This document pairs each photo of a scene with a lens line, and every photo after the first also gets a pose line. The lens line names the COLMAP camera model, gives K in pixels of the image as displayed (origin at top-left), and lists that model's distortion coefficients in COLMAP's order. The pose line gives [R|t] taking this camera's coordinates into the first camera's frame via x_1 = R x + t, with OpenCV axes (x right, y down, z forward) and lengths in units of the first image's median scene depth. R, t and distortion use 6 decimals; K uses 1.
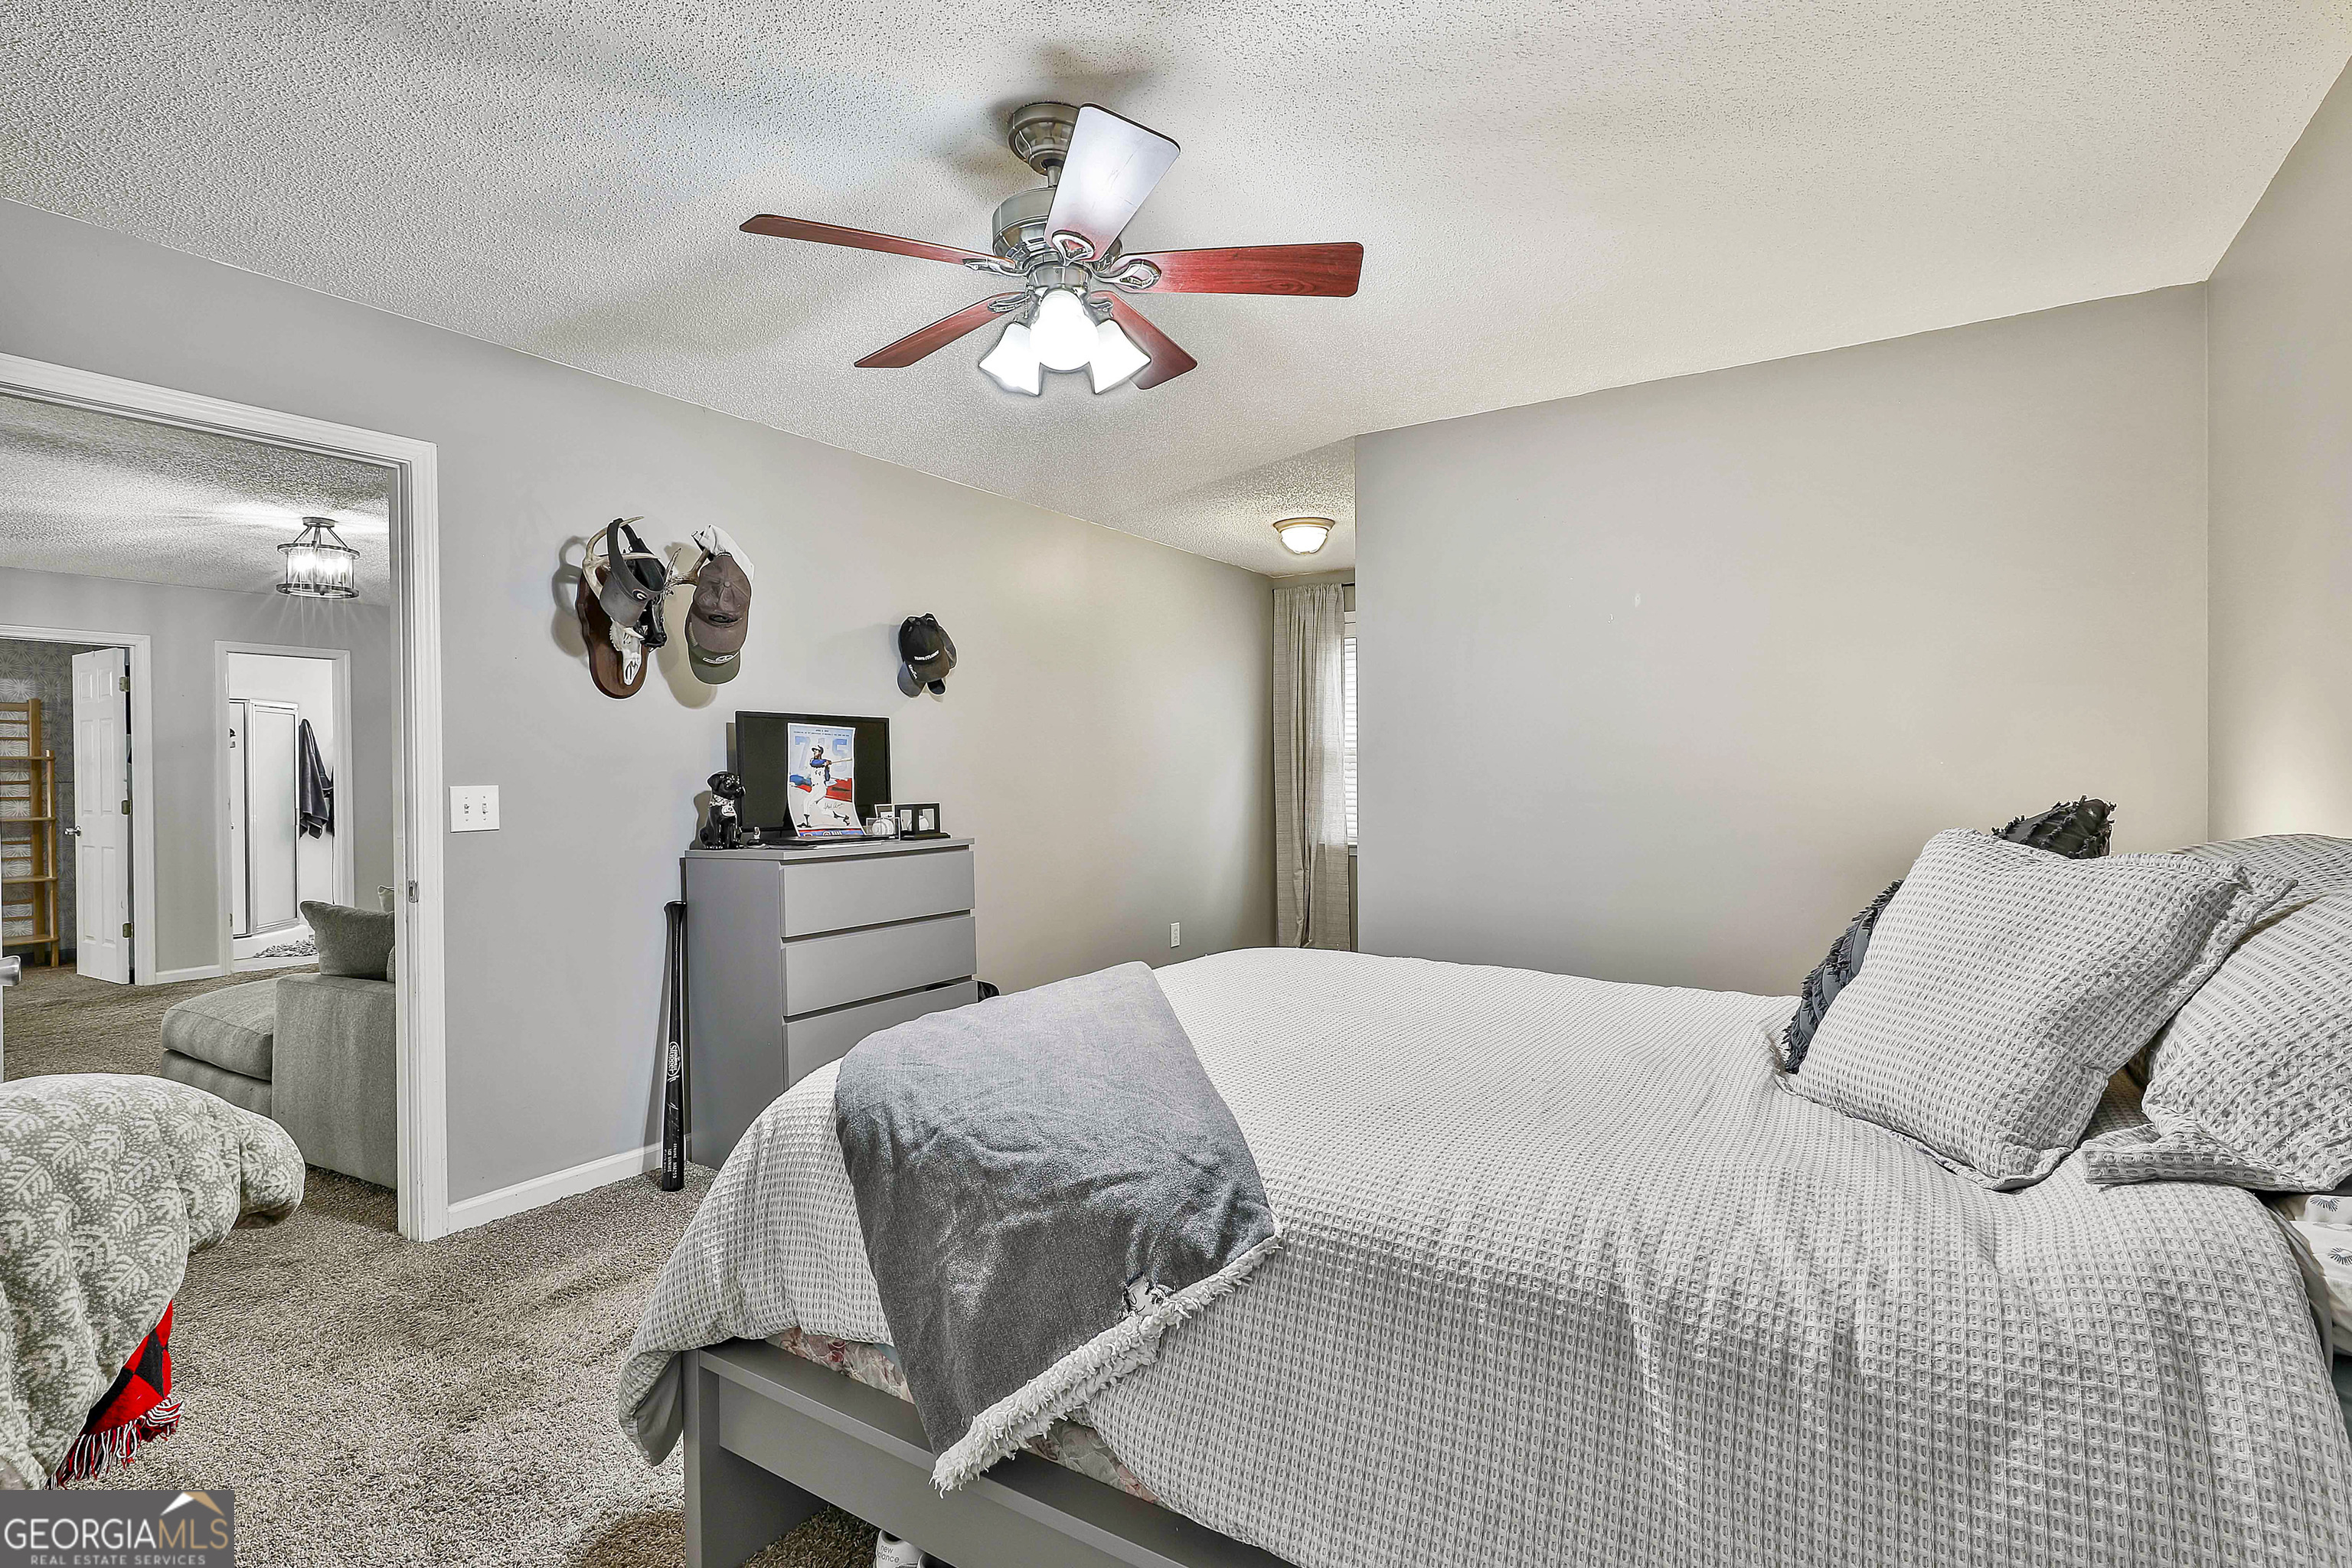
lens RADIAL K [[1129.8, 0, 1177.0], [0, 1129.8, 784.3], [0, 0, 1]] dist [-0.002715, 0.001926]
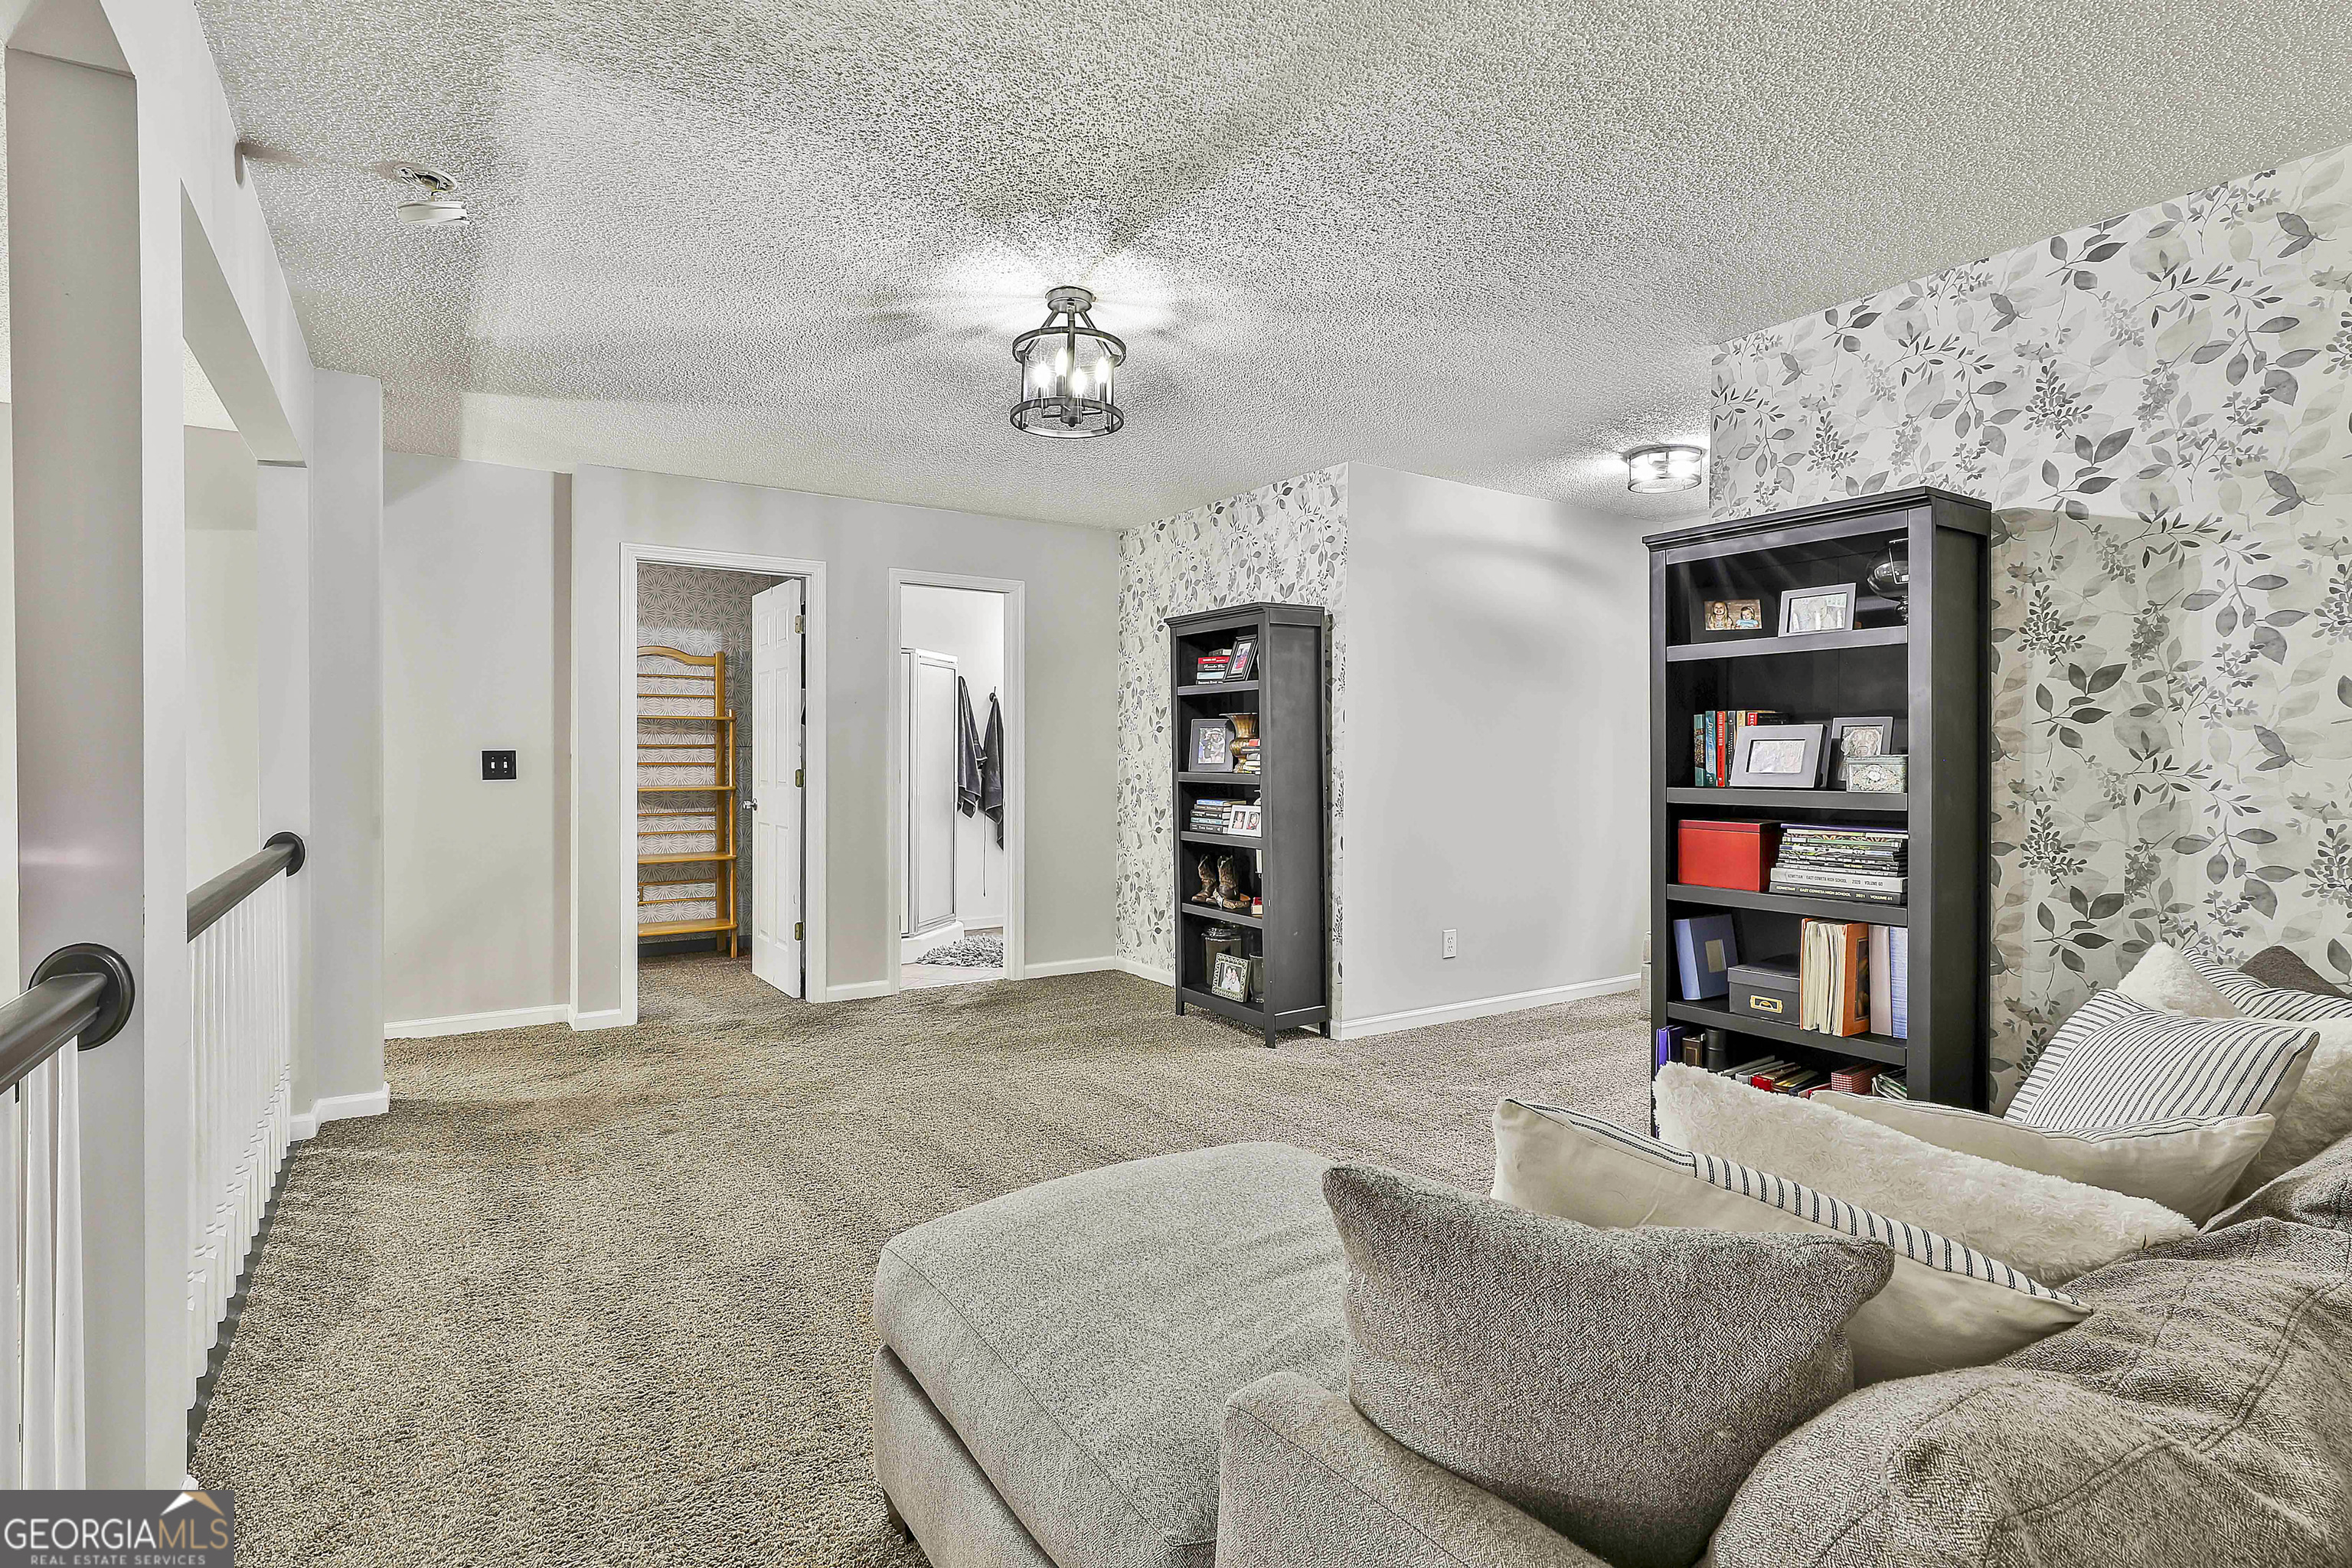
lens RADIAL K [[1129.8, 0, 1172.0], [0, 1129.8, 768.1], [0, 0, 1]] dist [-0.002715, 0.001926]
pose [[0.911430, 0.017843, -0.411068, -0.342122], [-0.016193, 0.999841, 0.007496, 0.002785], [0.411136, -0.000176, 0.911574, 0.357713]]
